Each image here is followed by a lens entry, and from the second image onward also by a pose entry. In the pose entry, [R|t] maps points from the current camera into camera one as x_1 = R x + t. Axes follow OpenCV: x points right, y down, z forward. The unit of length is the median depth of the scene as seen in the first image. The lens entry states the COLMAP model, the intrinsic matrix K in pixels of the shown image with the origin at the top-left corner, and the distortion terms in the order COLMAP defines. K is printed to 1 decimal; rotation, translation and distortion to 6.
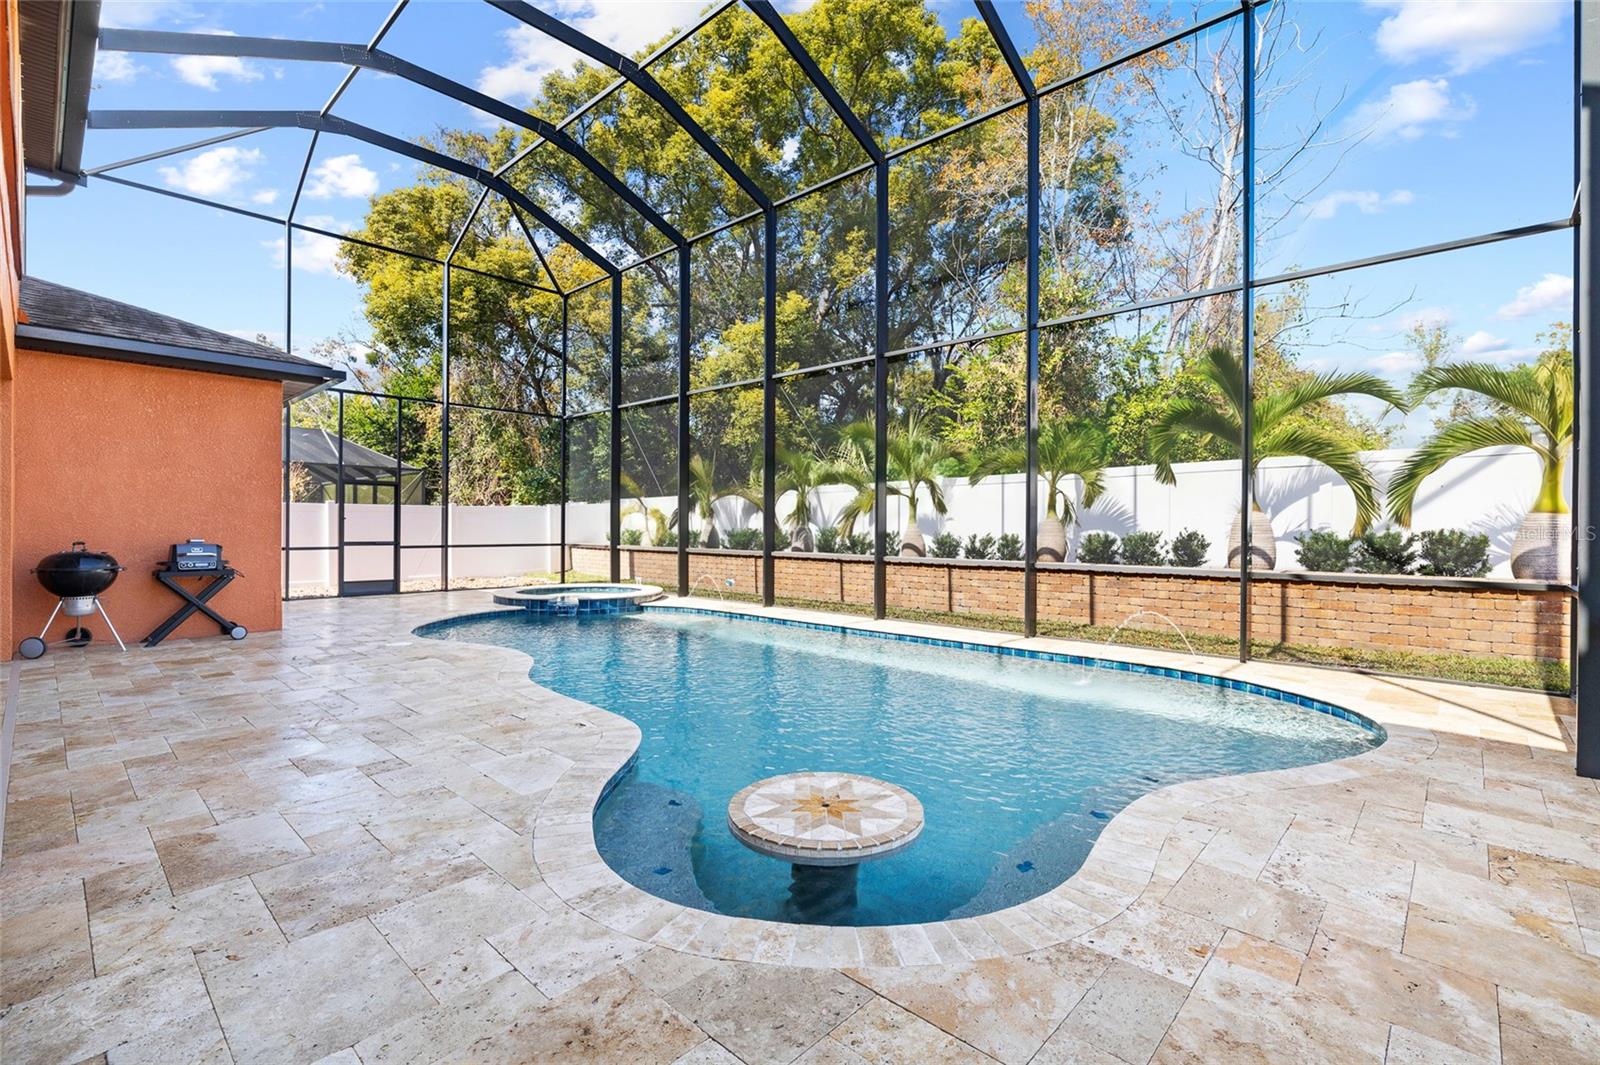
lens RADIAL K [[728.0, 0, 800.0], [0, 728.0, 532.5], [0, 0, 1]] dist [-0.003207, 0.000533]
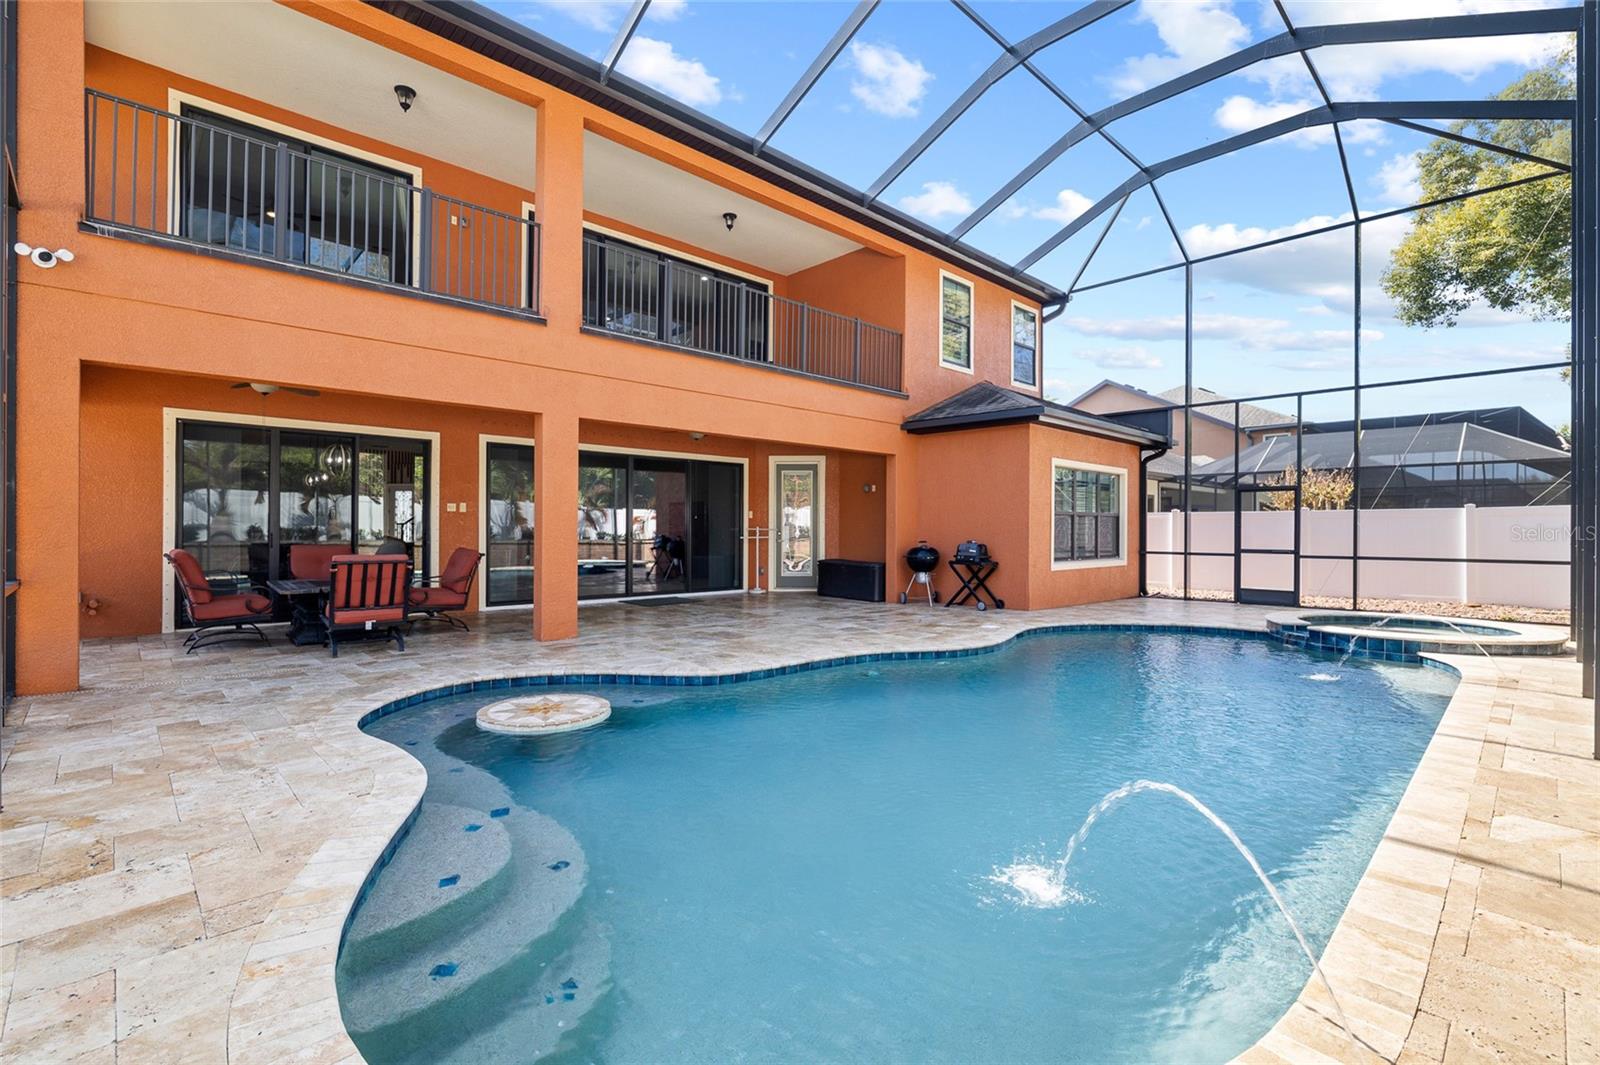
lens RADIAL K [[725.6, 0, 792.9], [0, 725.6, 532.7], [0, 0, 1]] dist [-0.001395, 0.000134]
pose [[-0.069536, -0.002004, -0.997577, 0.526106], [-0.013127, 0.999913, -0.001094, -0.000686], [0.997493, 0.013019, -0.069556, 0.558702]]
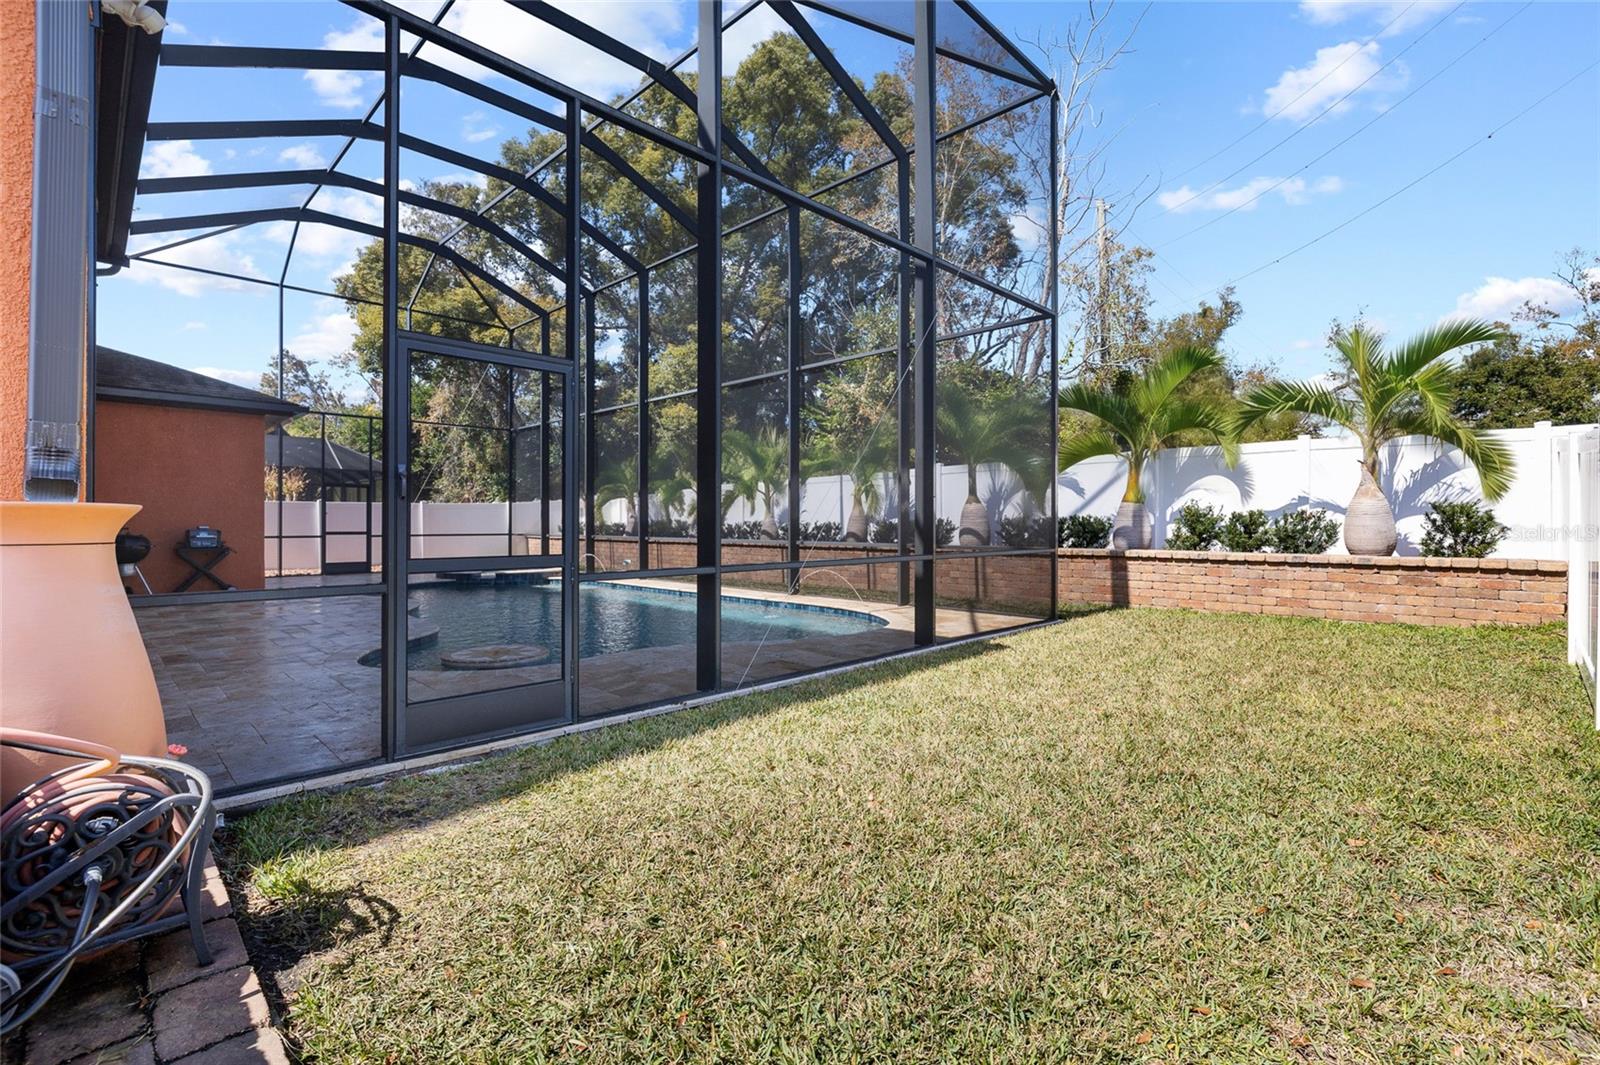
lens RADIAL K [[725.9, 0, 801.4], [0, 725.9, 525.8], [0, 0, 1]] dist [-0.003328, -0.000305]
pose [[0.999524, -0.004915, -0.030449, 0.308680], [0.004800, 0.999981, -0.003852, 0.014863], [0.030468, 0.003704, 0.999529, -0.309930]]
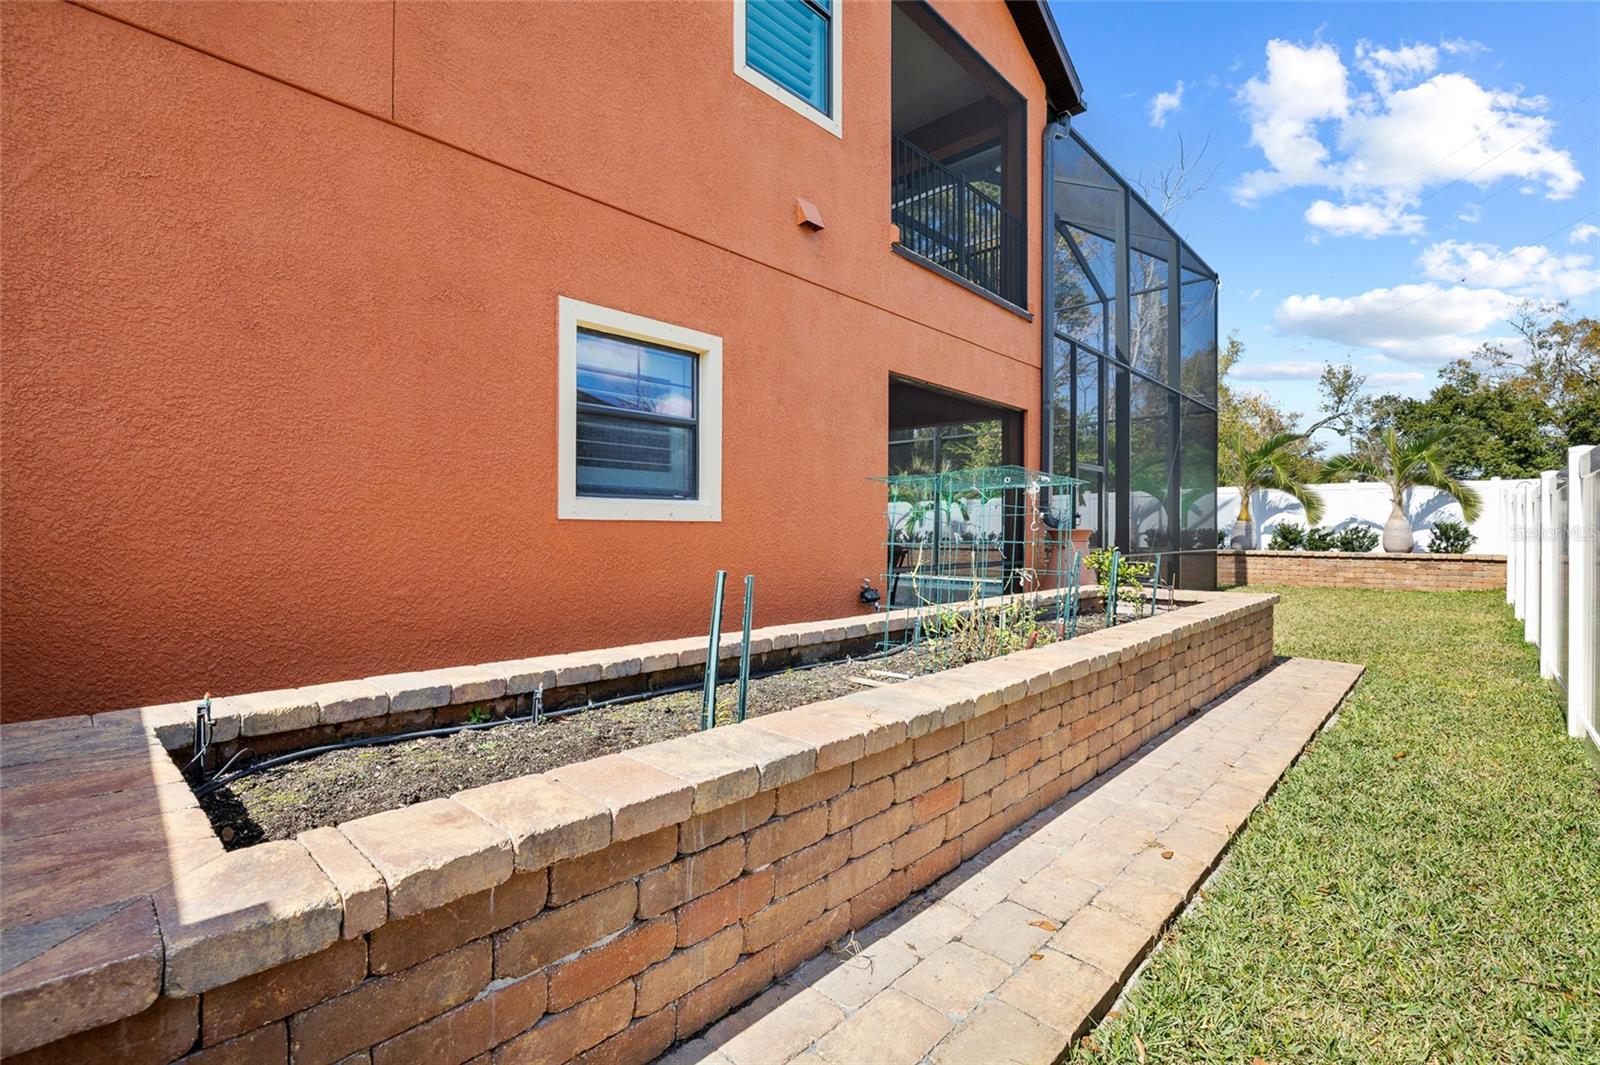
lens RADIAL K [[721.0, 0, 800.0], [0, 721.0, 532.5], [0, 0, 1]] dist [-0.005908, -0.000249]
pose [[0.999985, -0.001137, -0.005317, -0.231503], [0.001110, 0.999986, -0.005081, 0.013934], [0.005323, 0.005075, 0.999973, -0.876412]]
